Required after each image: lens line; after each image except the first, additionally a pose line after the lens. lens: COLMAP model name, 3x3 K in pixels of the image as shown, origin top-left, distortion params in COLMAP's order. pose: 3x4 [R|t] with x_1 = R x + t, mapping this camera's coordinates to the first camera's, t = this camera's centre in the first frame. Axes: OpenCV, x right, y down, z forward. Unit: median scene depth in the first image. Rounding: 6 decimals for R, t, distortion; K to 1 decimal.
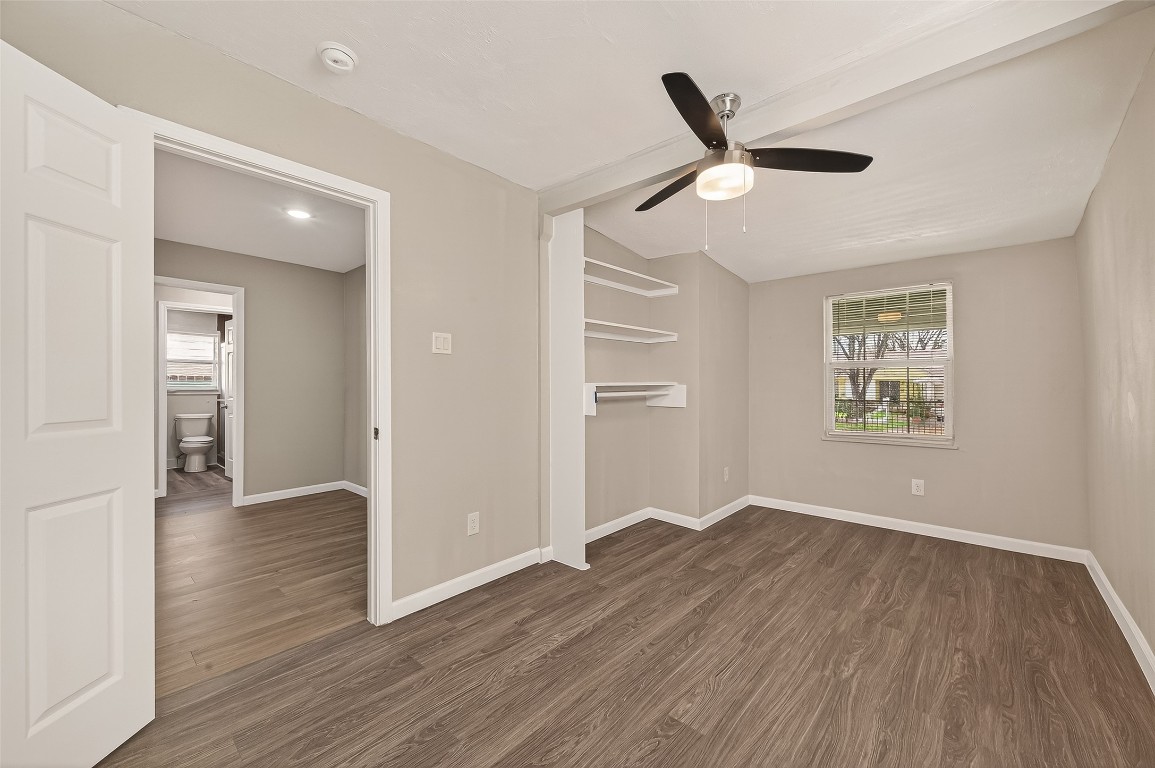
lens RADIAL K [[460.5, 0, 577.8], [0, 460.5, 386.0], [0, 0, 1]] dist [-0.001886, -0.000503]
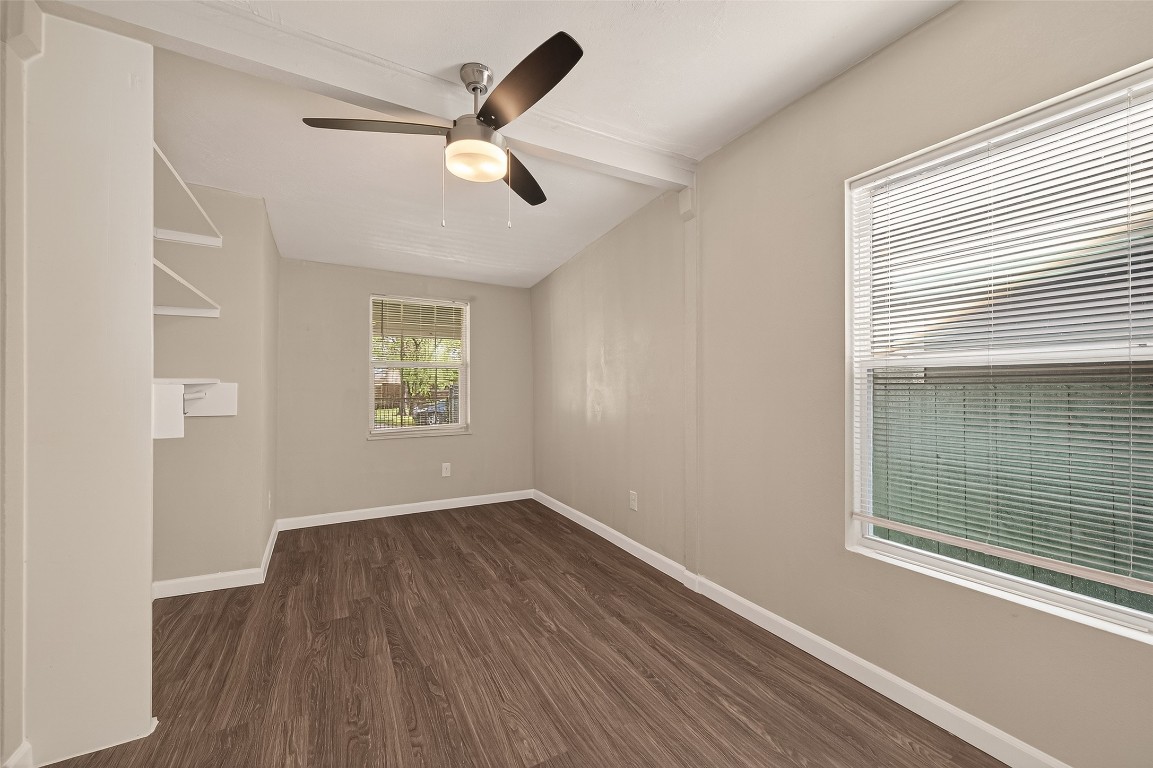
lens RADIAL K [[459.7, 0, 570.8], [0, 459.7, 382.7], [0, 0, 1]] dist [-0.001886, -0.000503]
pose [[0.297130, 0.006192, 0.954817, -0.370647], [-0.001697, 0.999981, -0.005957, 0.001107], [-0.954836, 0.000150, 0.297135, 0.413850]]
